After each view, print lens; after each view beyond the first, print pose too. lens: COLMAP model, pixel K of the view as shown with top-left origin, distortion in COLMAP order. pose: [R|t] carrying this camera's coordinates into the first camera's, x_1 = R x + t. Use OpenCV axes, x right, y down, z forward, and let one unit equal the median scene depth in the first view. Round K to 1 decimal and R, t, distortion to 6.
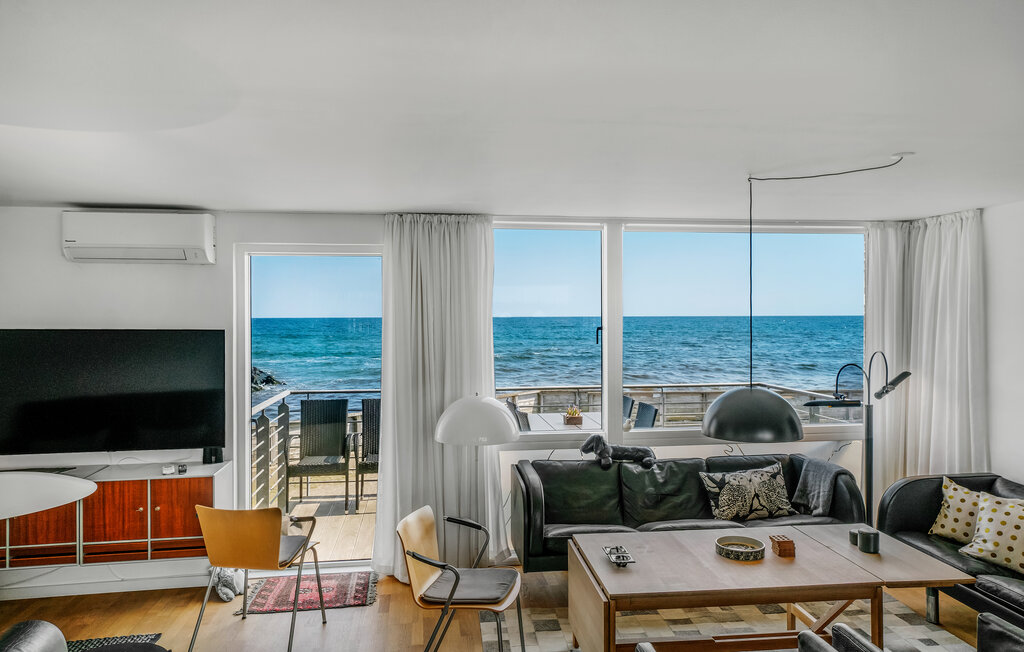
lens RADIAL K [[679.4, 0, 509.8], [0, 679.4, 305.5], [0, 0, 1]] dist [0.004768, 0.003085]
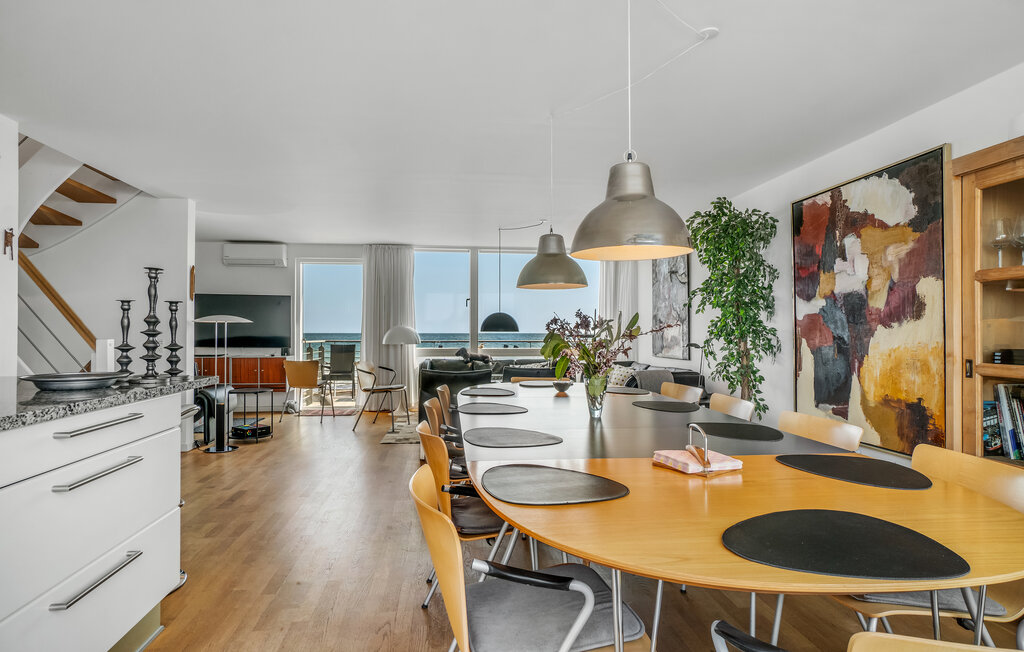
lens RADIAL K [[566.3, 0, 512.0], [0, 566.3, 326.0], [0, 0, 1]] dist [0.000815, 0.000002]
pose [[0.999792, 0.003812, -0.020035, 0.374943], [-0.003651, 0.999961, 0.008036, 0.125060], [0.020065, -0.007961, 0.999767, -0.919464]]
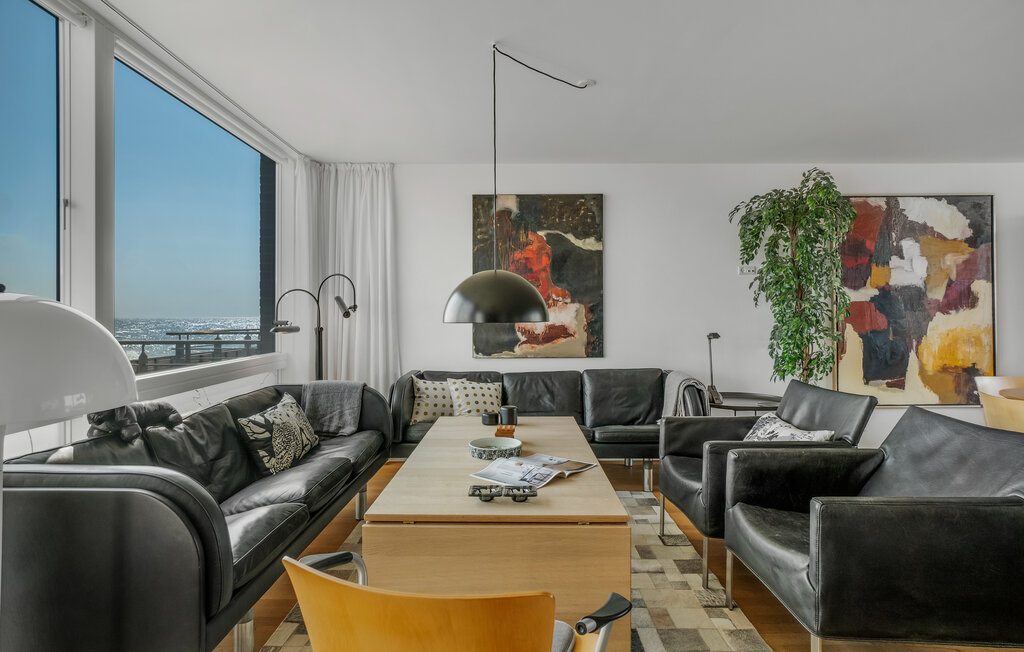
lens RADIAL K [[560.0, 0, 512.3], [0, 560.0, 308.8], [0, 0, 1]] dist [-0.003350, -0.000847]
pose [[0.129219, 0.008245, 0.991582, -0.334899], [-0.015076, 0.999866, -0.006349, 0.142520], [-0.991501, -0.014129, 0.129326, 0.720382]]
